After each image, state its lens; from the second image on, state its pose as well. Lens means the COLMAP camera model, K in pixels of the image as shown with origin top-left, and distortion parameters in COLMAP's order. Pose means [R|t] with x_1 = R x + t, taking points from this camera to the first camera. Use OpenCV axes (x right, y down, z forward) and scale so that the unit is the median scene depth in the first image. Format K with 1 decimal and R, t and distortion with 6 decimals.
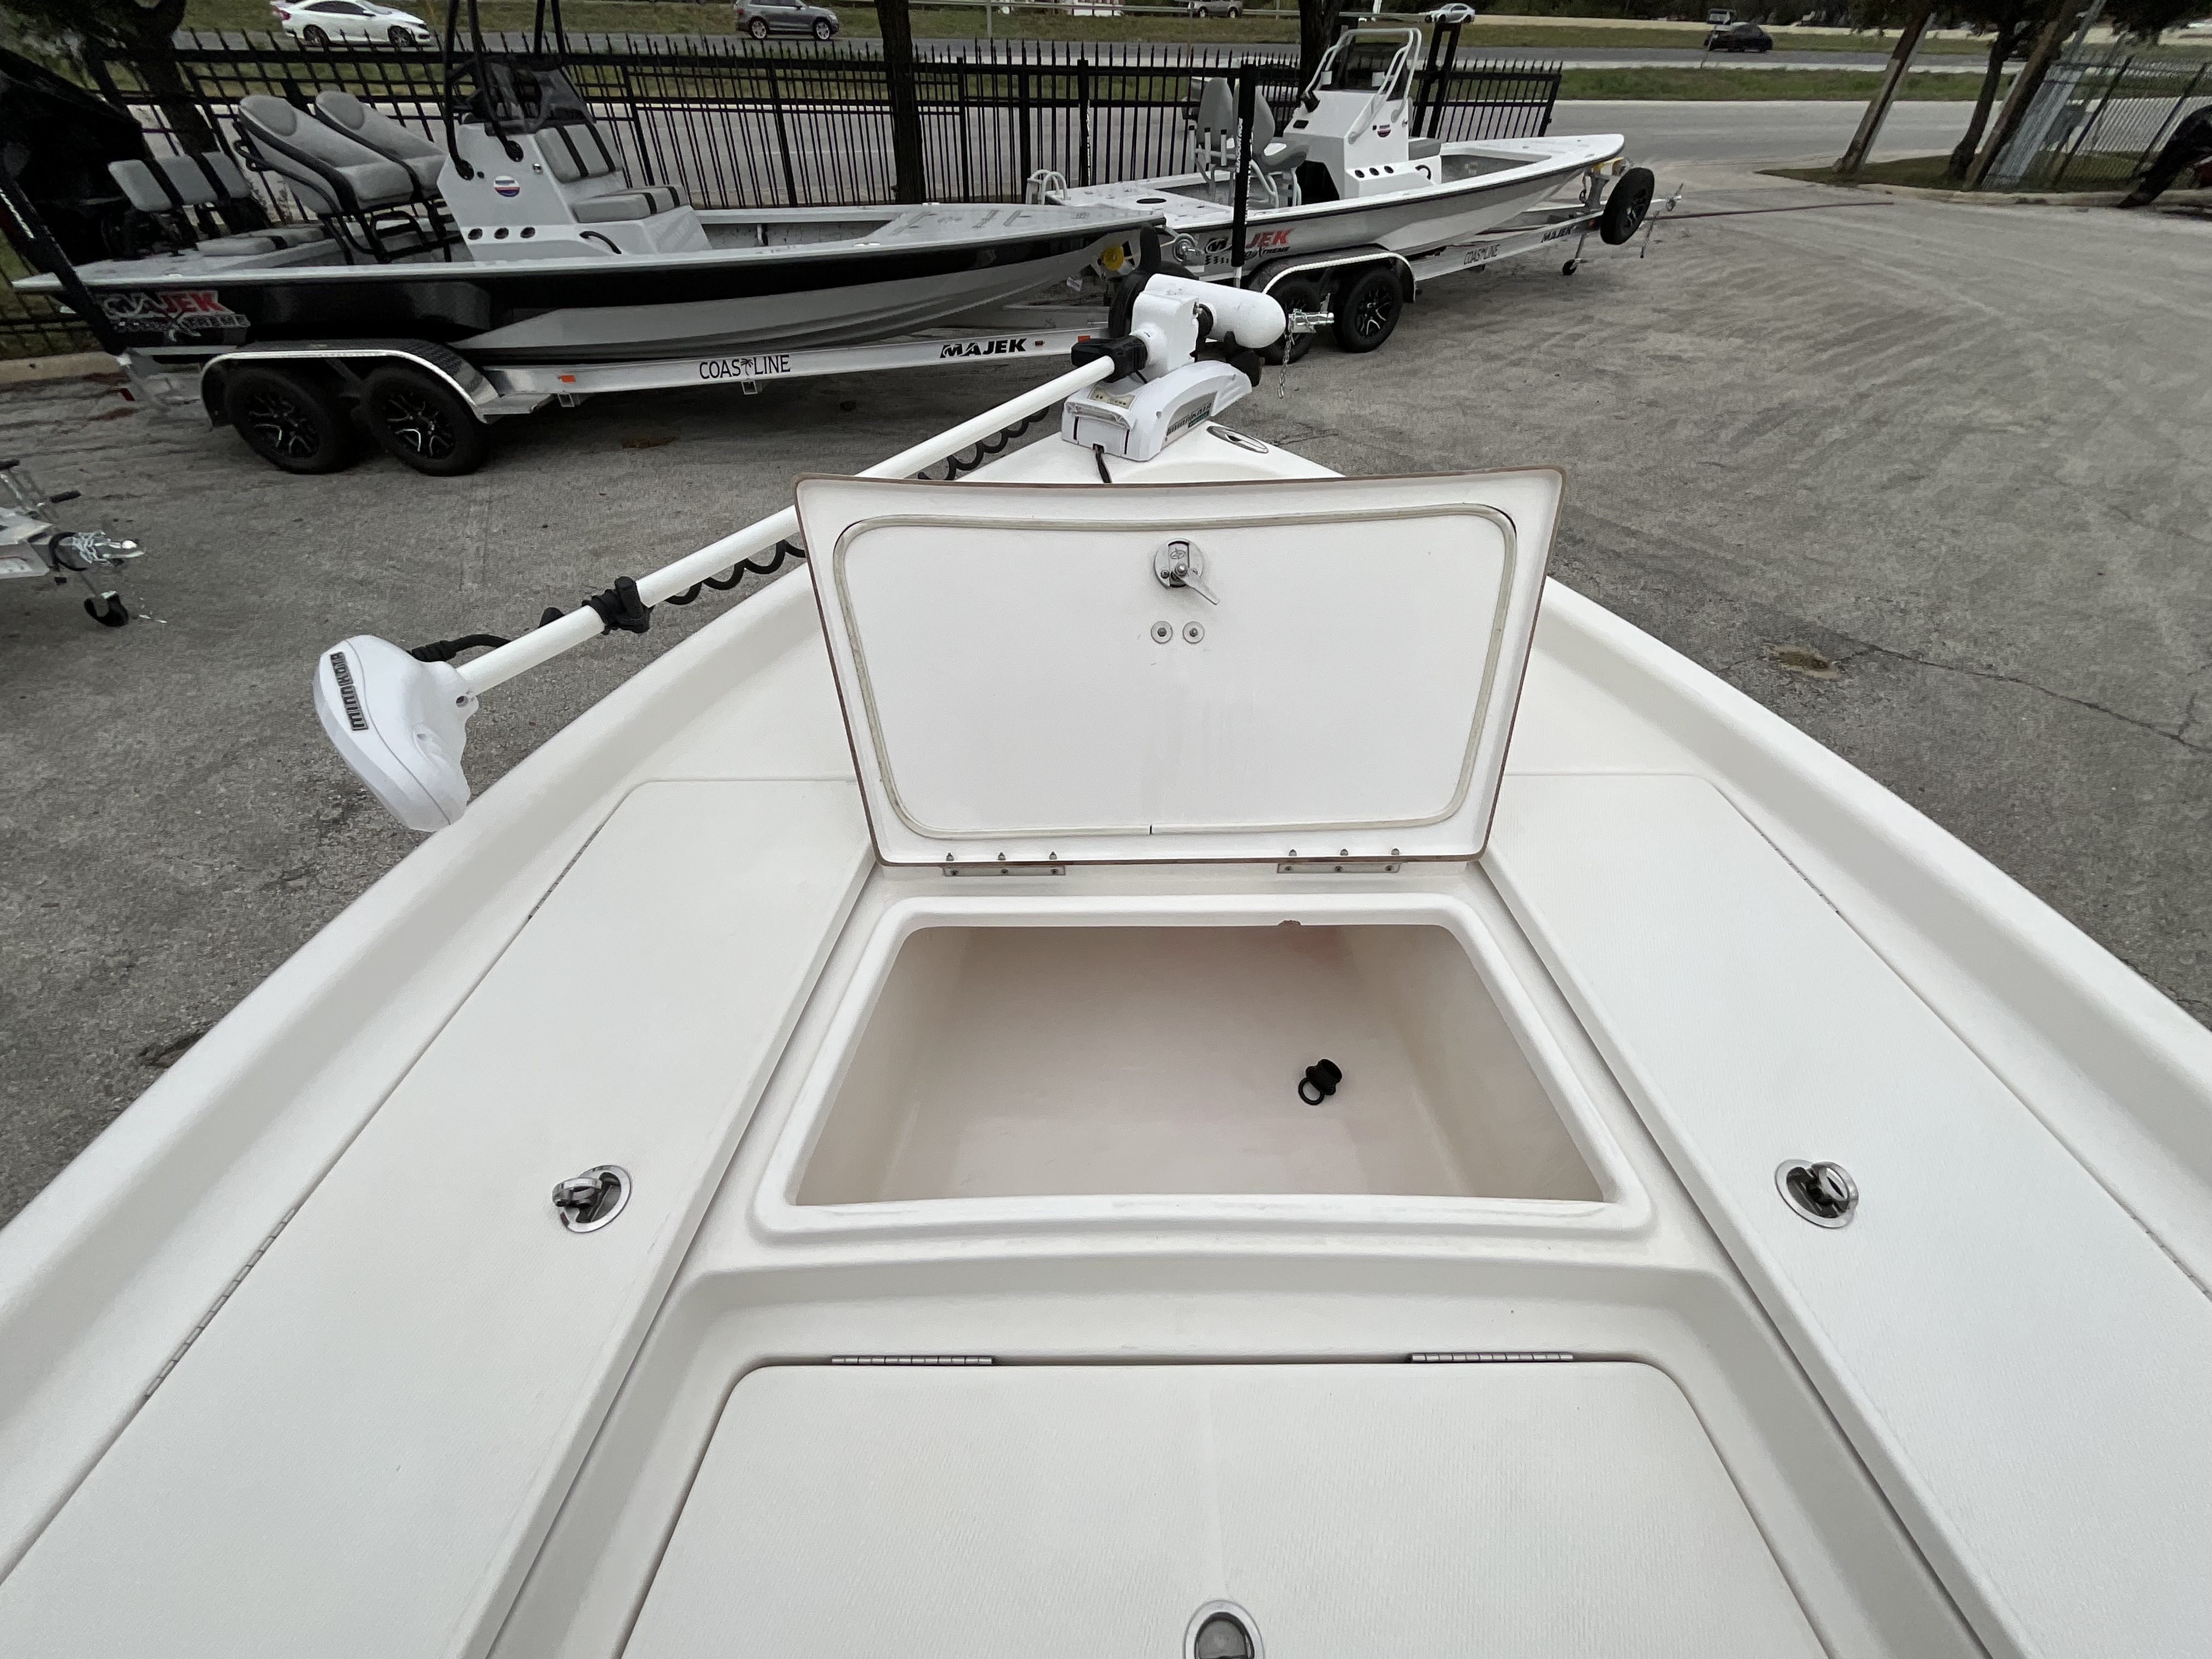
lens RADIAL K [[891.7, 0, 1103.7], [0, 891.7, 827.4], [0, 0, 1]] dist [0.009021, -0.004276]
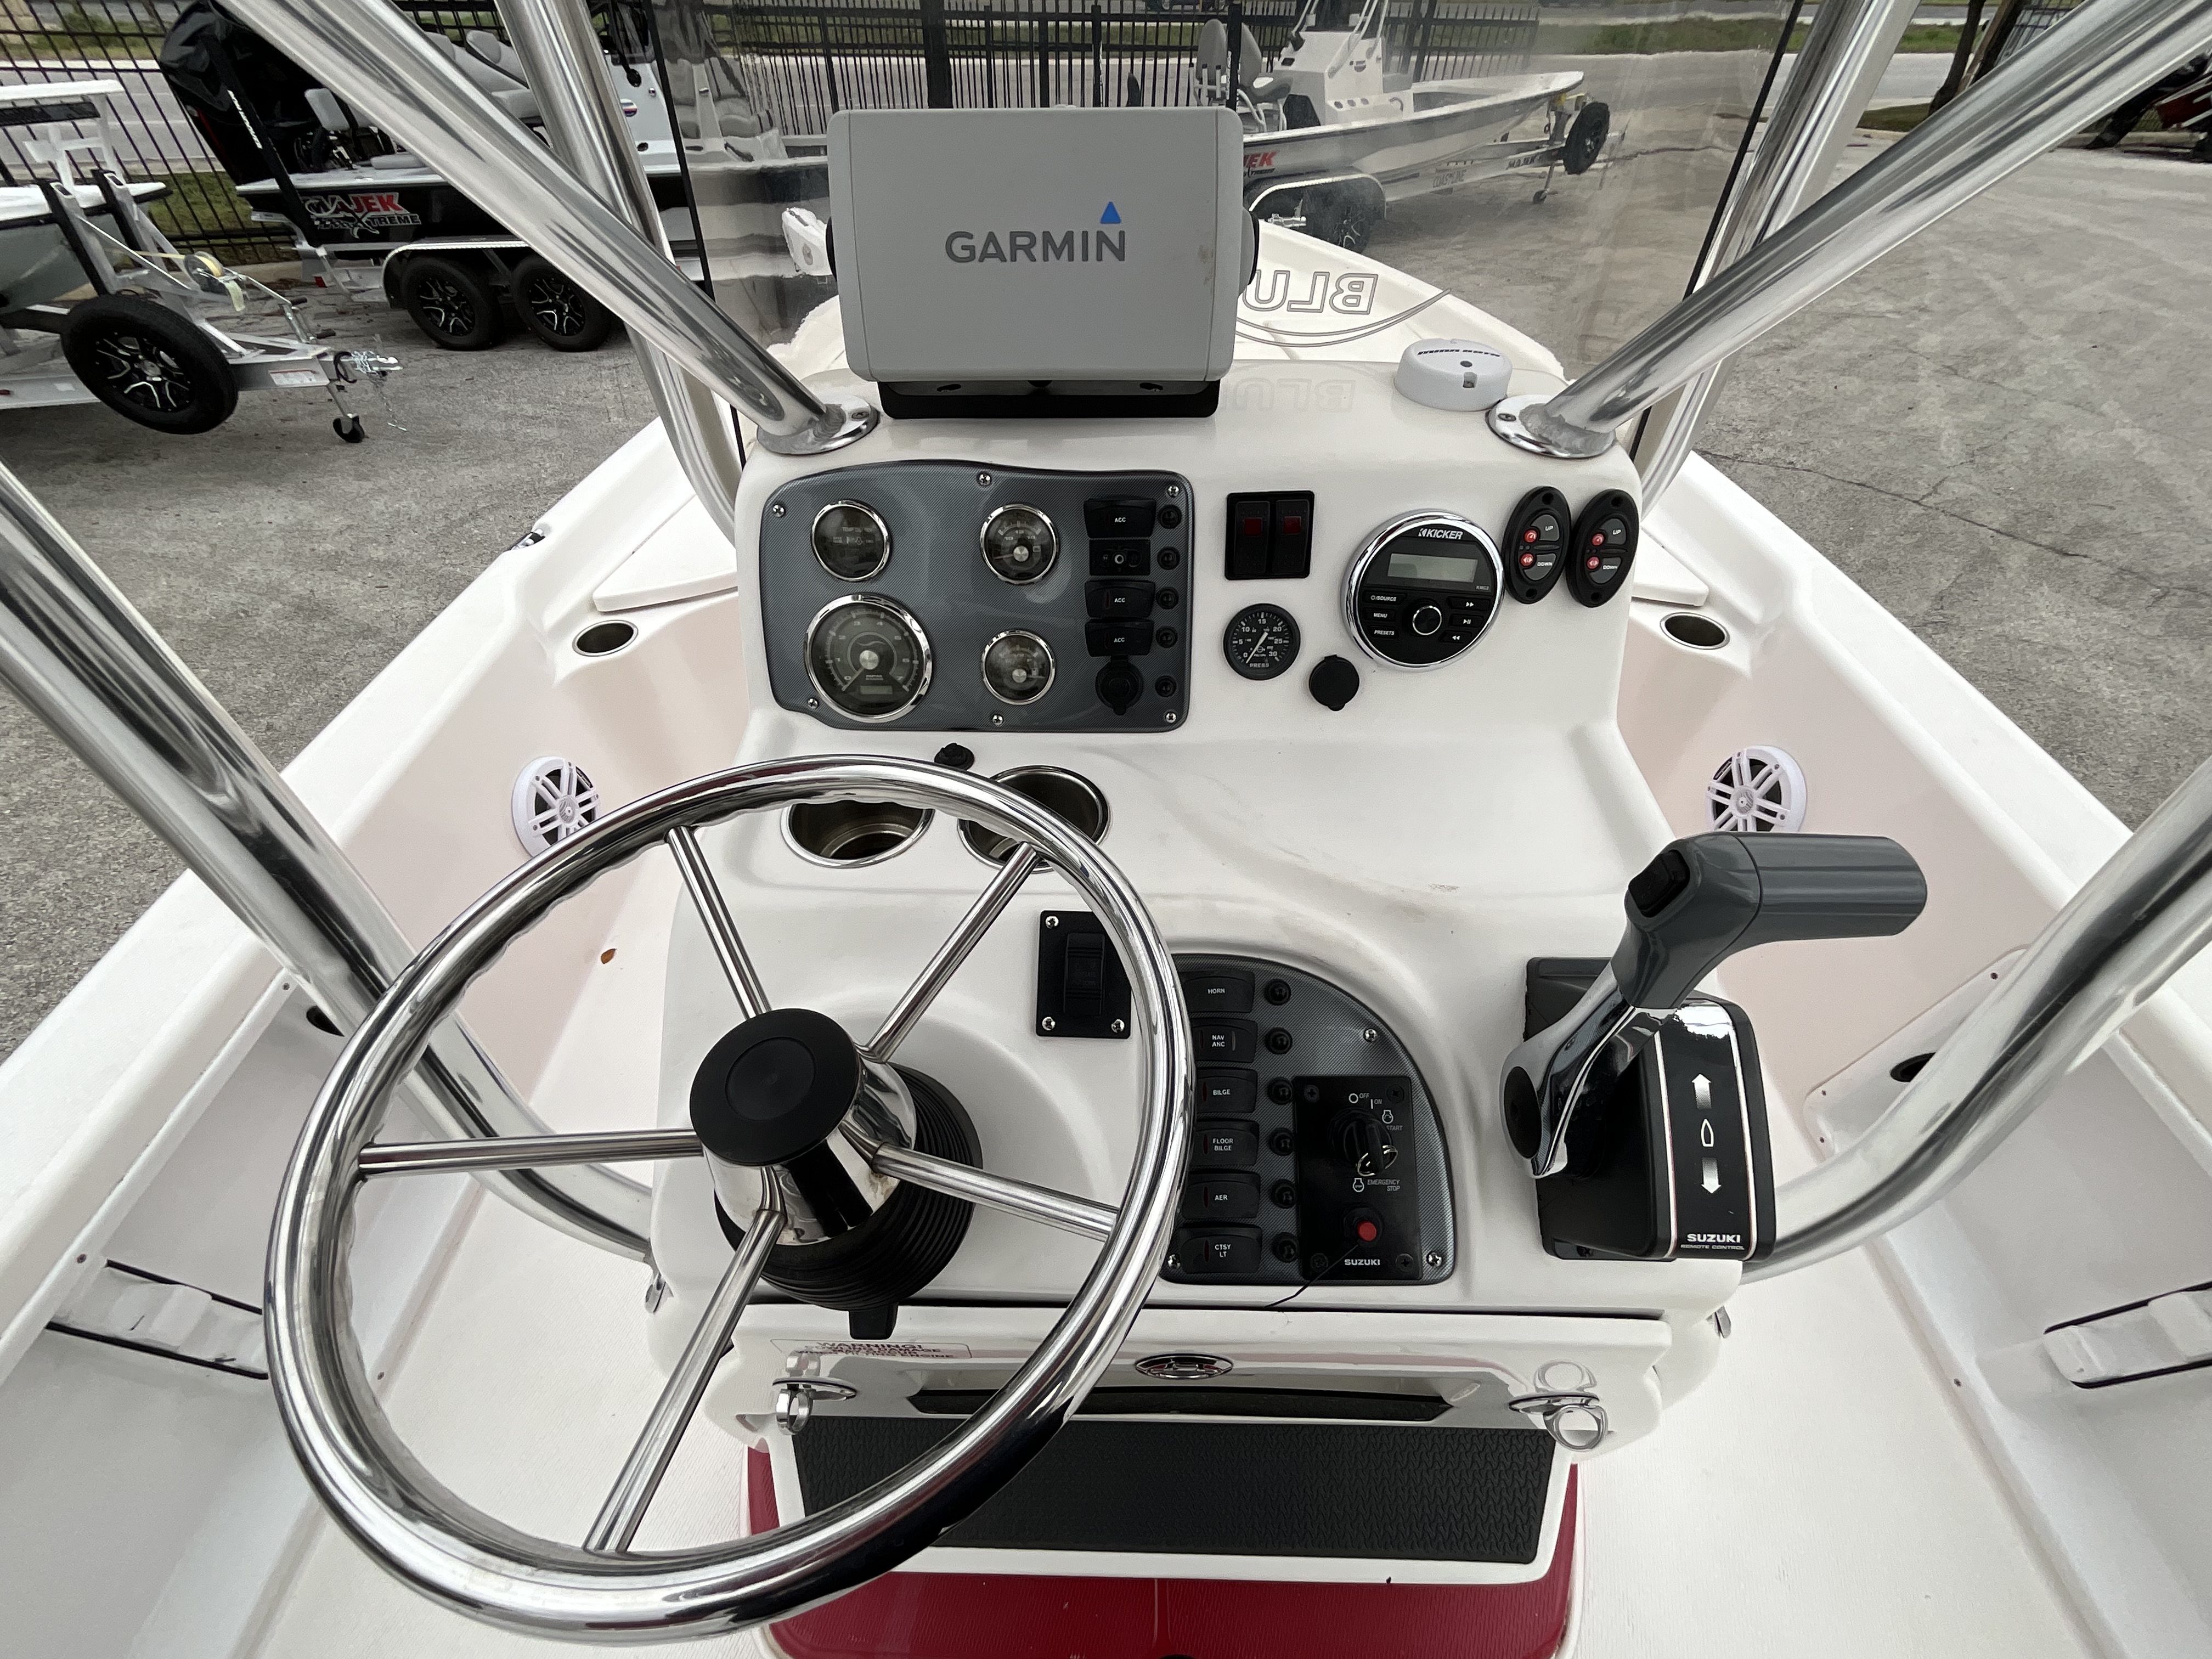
lens RADIAL K [[891.7, 0, 1110.5], [0, 891.7, 826.3], [0, 0, 1]] dist [0.009021, -0.004276]
pose [[0.999946, 0.000516, -0.010406, 0.009566], [-0.000277, 0.999738, 0.022909, 0.236948], [0.010415, -0.022905, 0.999683, -0.238721]]
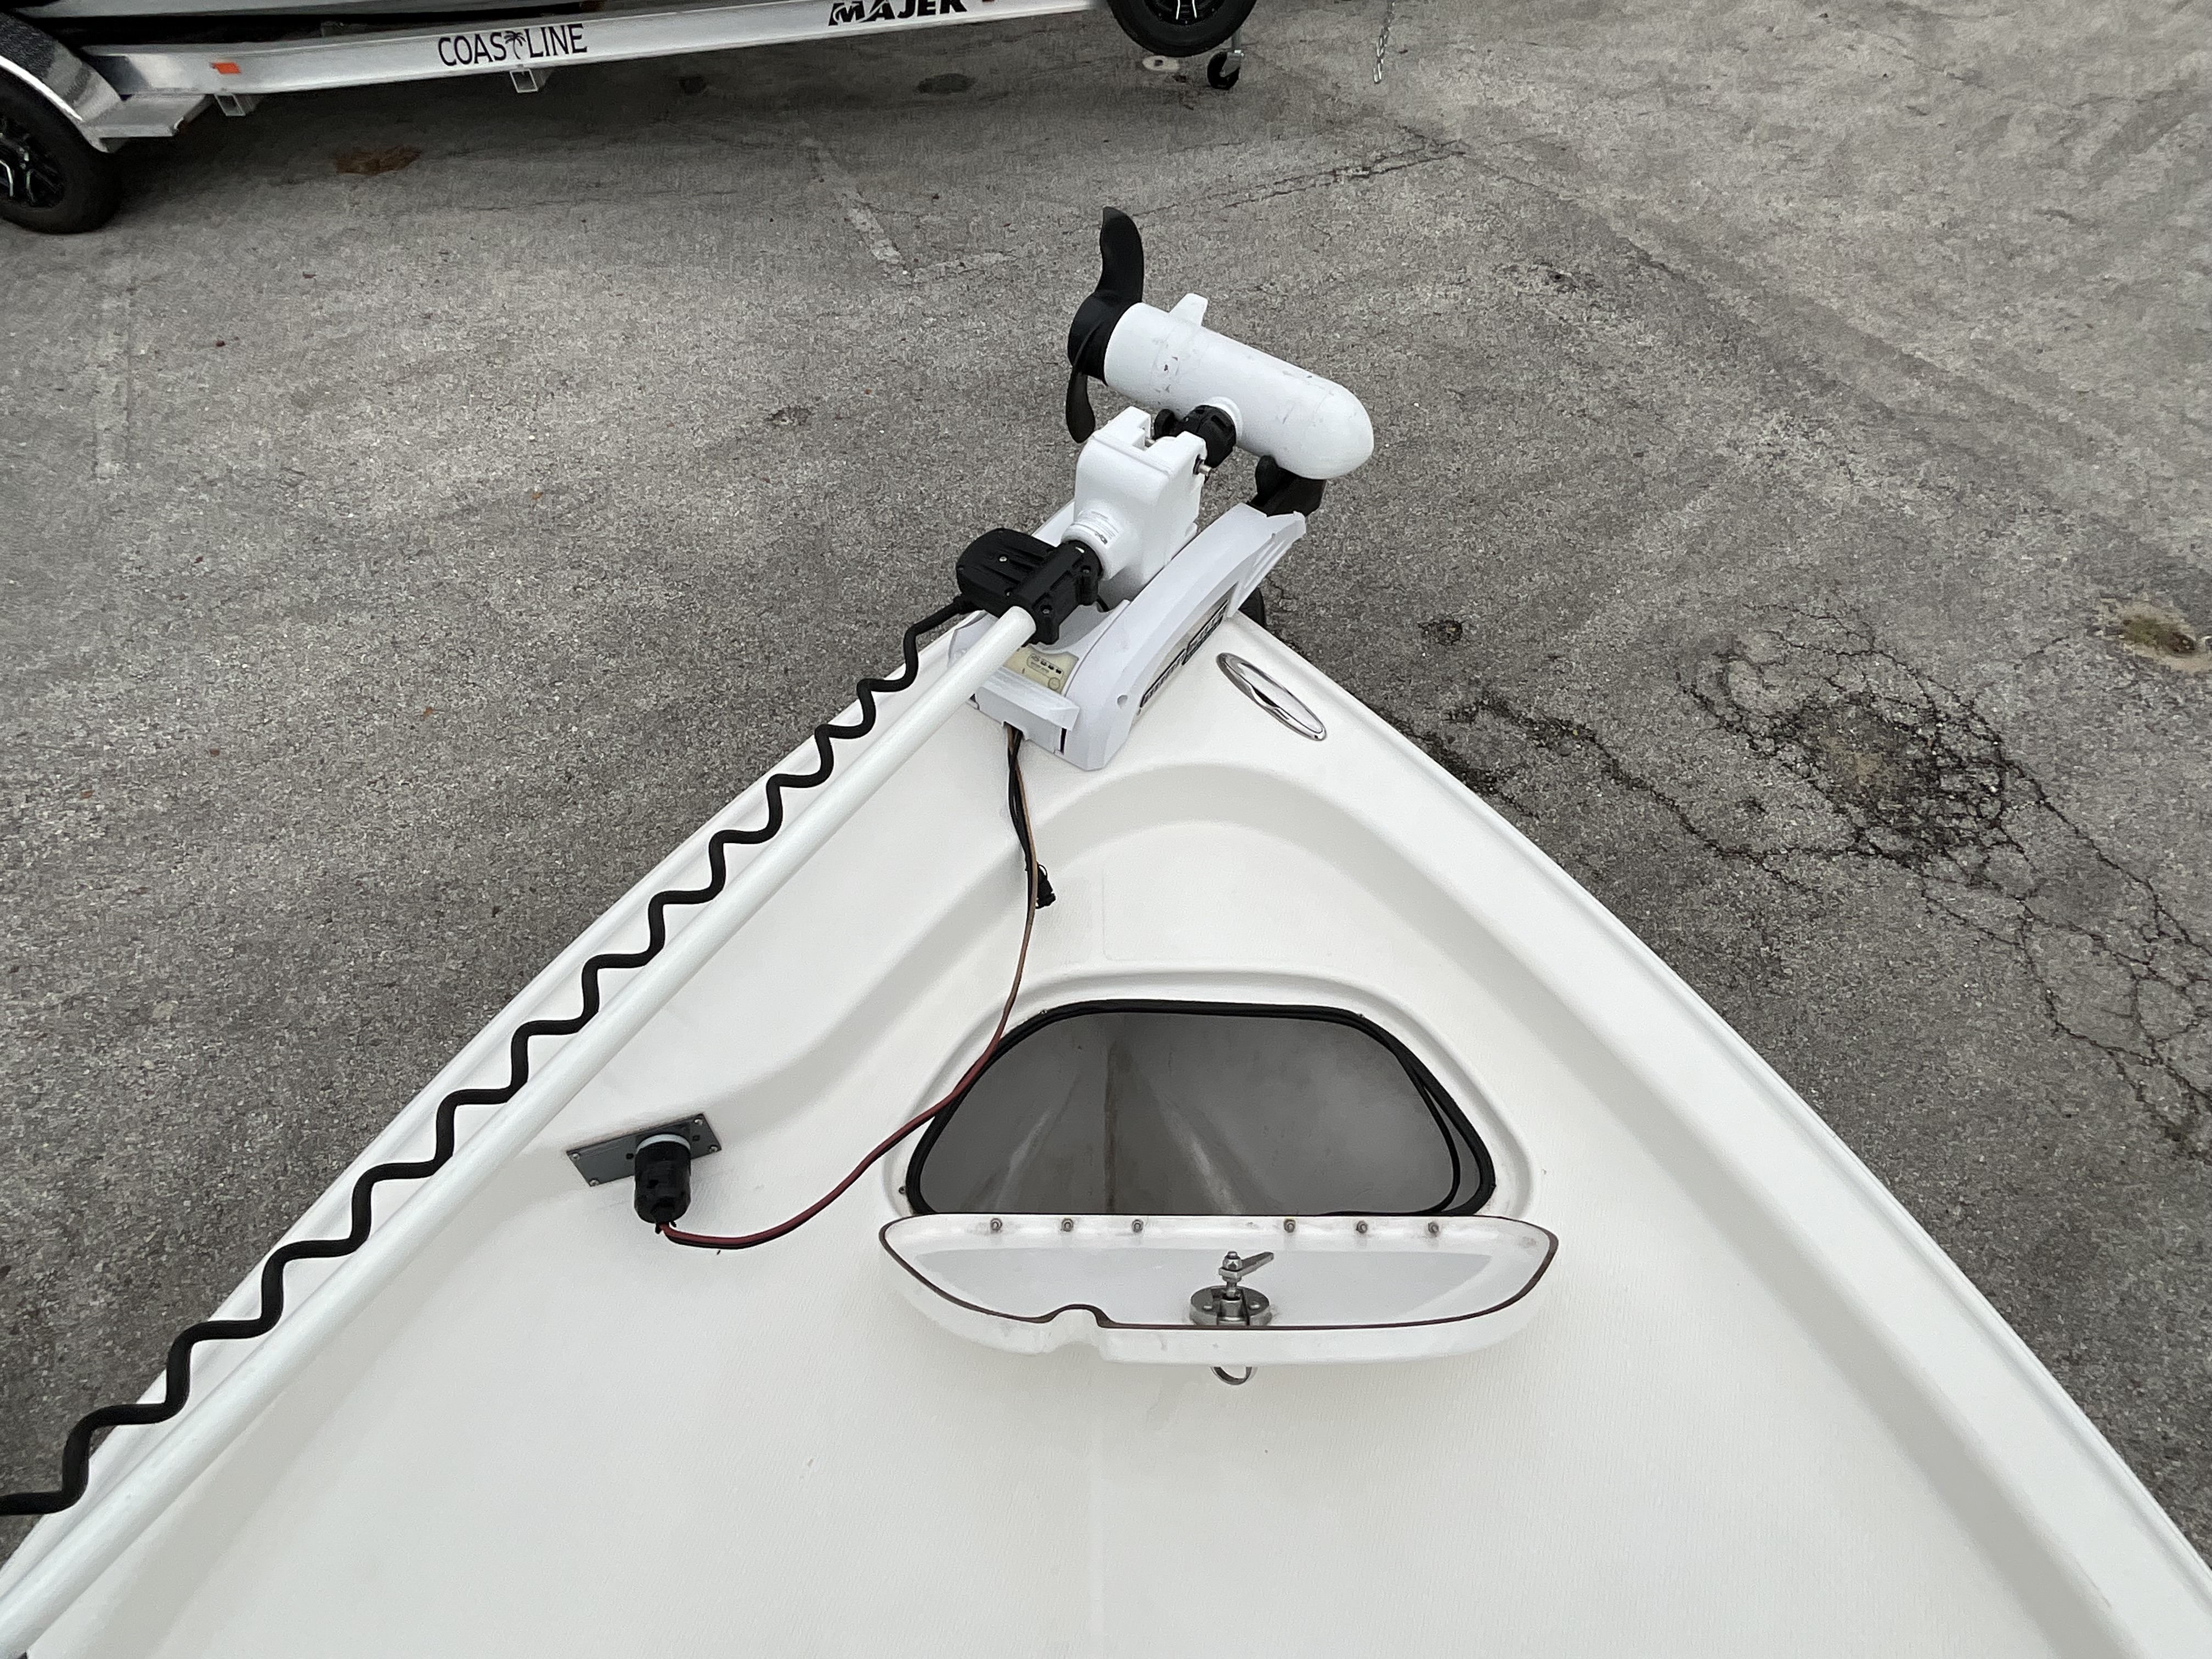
lens RADIAL K [[1176.7, 0, 1105.8], [0, 1176.7, 829.4], [0, 0, 1]] dist [0.017726, -0.008539]
pose [[0.999968, 0.006177, -0.005143, 0.017398], [-0.004954, 0.977505, 0.210854, -0.167196], [0.006330, -0.210822, 0.977504, 0.090926]]
